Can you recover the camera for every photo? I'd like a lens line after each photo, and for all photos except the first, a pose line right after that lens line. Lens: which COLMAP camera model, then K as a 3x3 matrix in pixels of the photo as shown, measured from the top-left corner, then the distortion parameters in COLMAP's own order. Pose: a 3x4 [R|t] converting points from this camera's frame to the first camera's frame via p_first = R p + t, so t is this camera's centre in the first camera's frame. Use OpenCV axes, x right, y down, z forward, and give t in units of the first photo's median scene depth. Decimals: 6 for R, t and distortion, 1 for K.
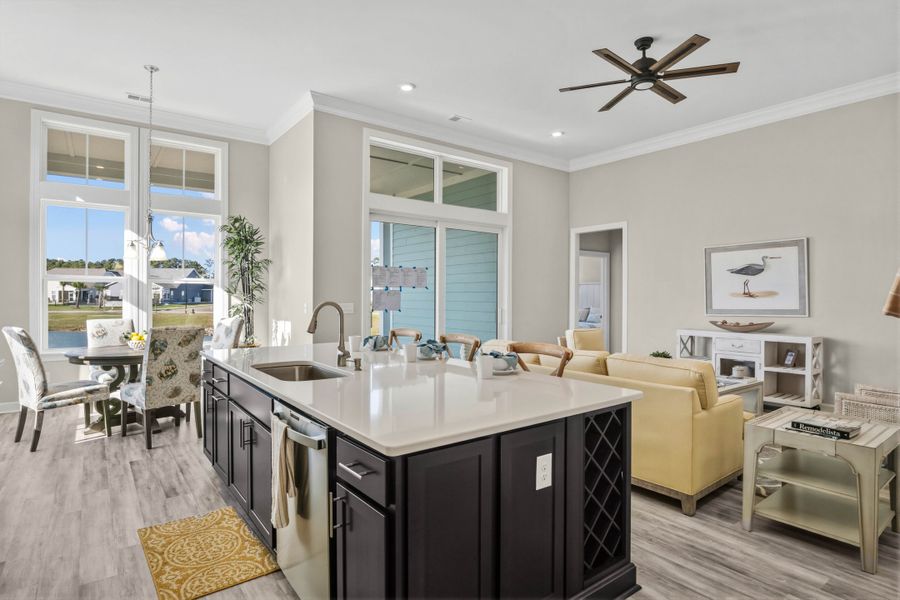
lens RADIAL K [[478.2, 0, 450.0], [0, 478.2, 300.2], [0, 0, 1]] dist [-0.023553, -0.001299]
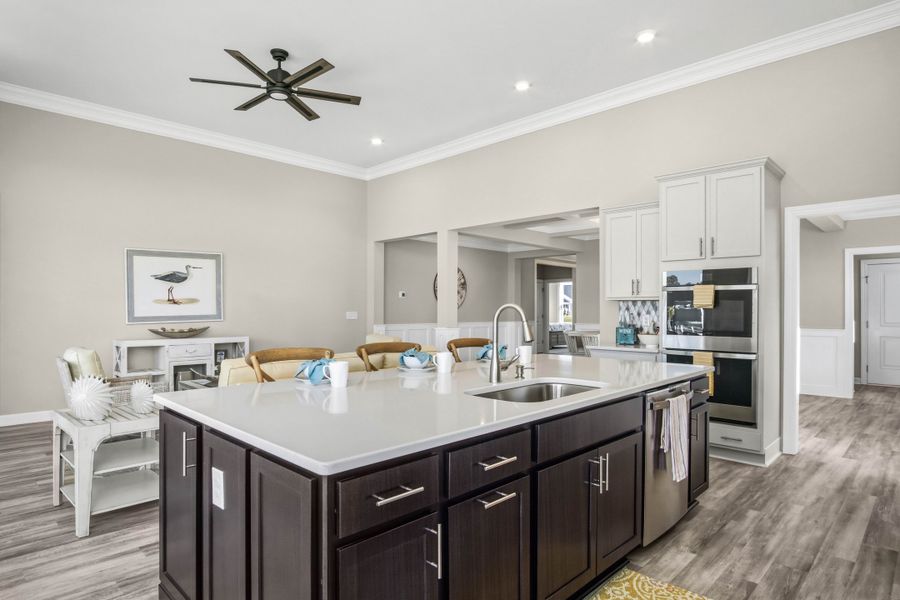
lens RADIAL K [[500.8, 0, 421.8], [0, 500.8, 305.7], [0, 0, 1]] dist [-0.027941, 0.010163]
pose [[-0.125324, 0.008082, 0.992083, -0.488323], [0.010674, 0.999920, -0.006797, 0.010383], [-0.992058, 0.009738, -0.125400, 0.582855]]
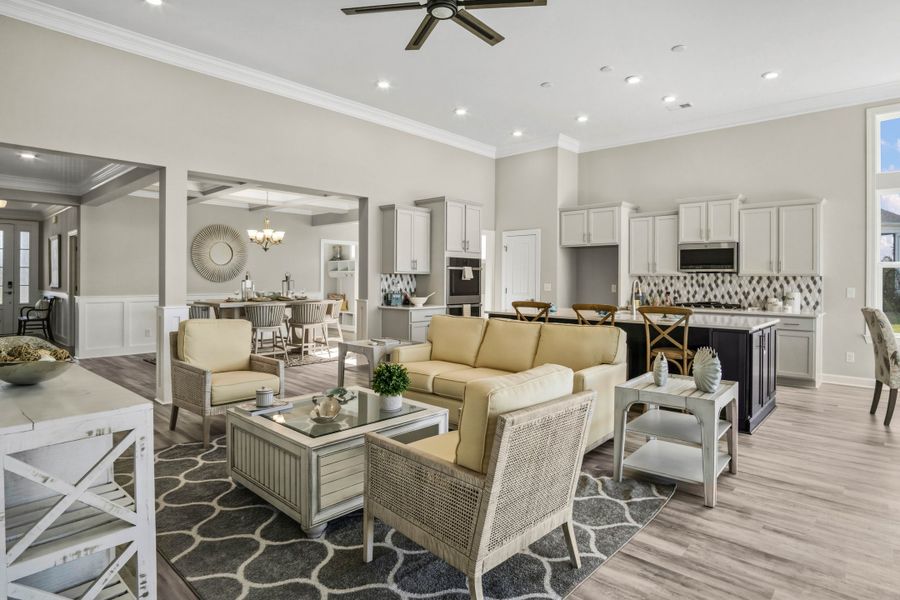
lens RADIAL K [[500.8, 0, 451.0], [0, 500.8, 282.9], [0, 0, 1]] dist [-0.027941, 0.010163]
pose [[-0.983527, -0.013490, -0.180255, 0.375474], [-0.017336, 0.999654, 0.019780, -0.004436], [0.179926, 0.022579, -0.983421, 1.290709]]
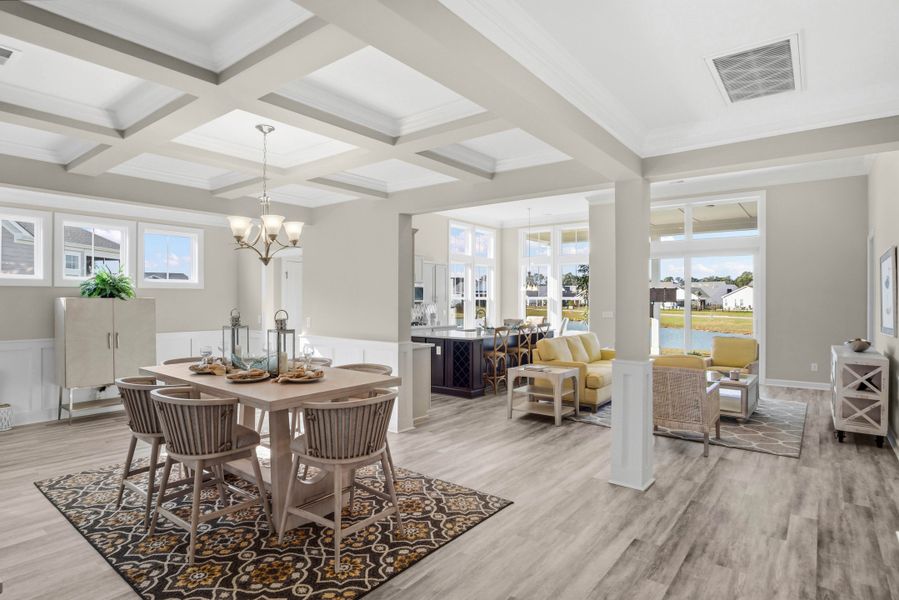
lens RADIAL K [[477.7, 0, 454.8], [0, 477.7, 301.6], [0, 0, 1]] dist [-0.023553, -0.001299]
pose [[0.273589, -0.003088, -0.961842, 1.189053], [-0.013467, 0.999885, -0.007041, -0.009278], [0.961752, 0.014880, 0.273516, 0.005829]]
